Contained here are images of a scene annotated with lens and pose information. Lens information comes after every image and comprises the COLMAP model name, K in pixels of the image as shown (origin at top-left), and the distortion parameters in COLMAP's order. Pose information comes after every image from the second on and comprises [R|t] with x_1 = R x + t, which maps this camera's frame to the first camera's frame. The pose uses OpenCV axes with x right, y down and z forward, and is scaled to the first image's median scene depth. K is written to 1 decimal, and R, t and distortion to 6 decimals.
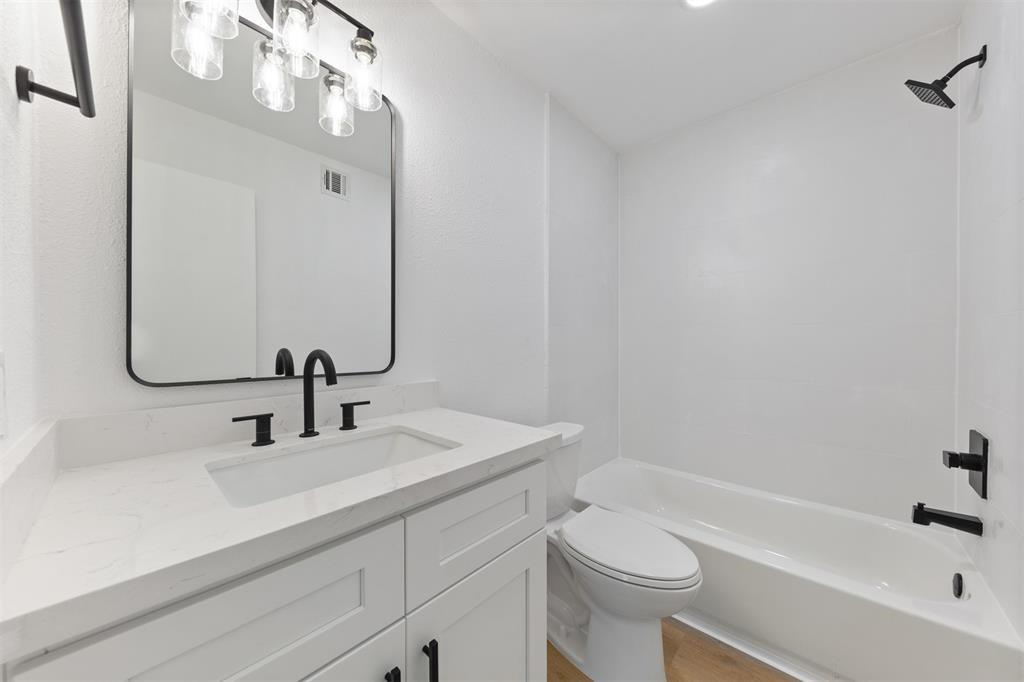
lens RADIAL K [[351.8, 0, 510.7], [0, 351.8, 343.7], [0, 0, 1]] dist [0.002225, -0.001432]
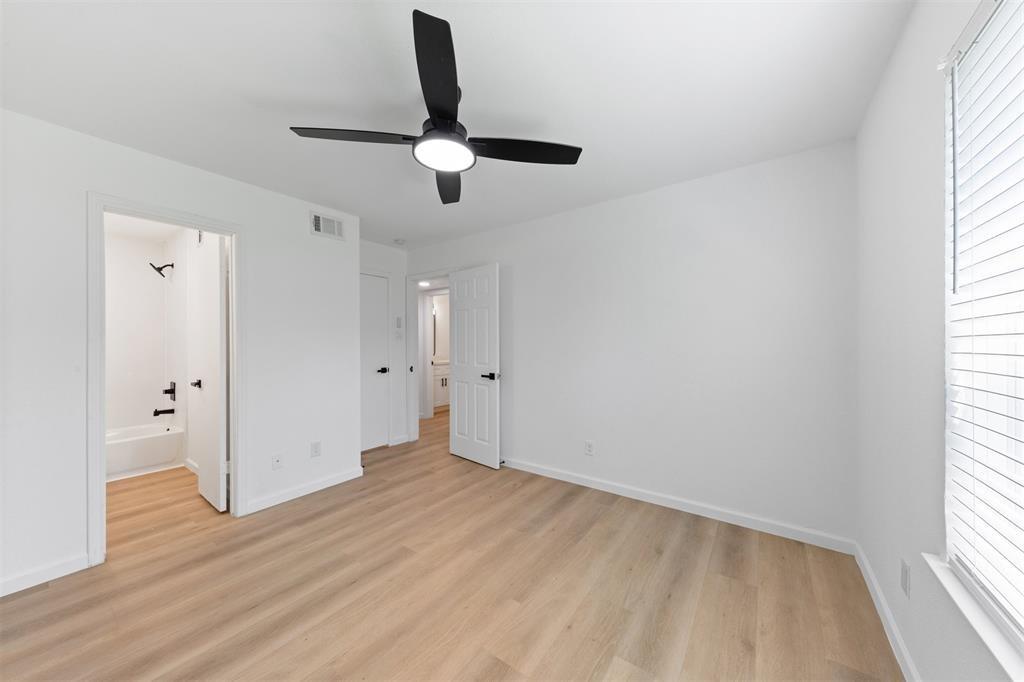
lens RADIAL K [[351.8, 0, 512.3], [0, 351.8, 340.3], [0, 0, 1]] dist [0.002225, -0.001432]
pose [[-0.113210, -0.003467, 0.993565, -2.050975], [0.009031, 0.999949, 0.004519, -0.098790], [-0.993530, 0.009484, -0.113173, -1.594784]]
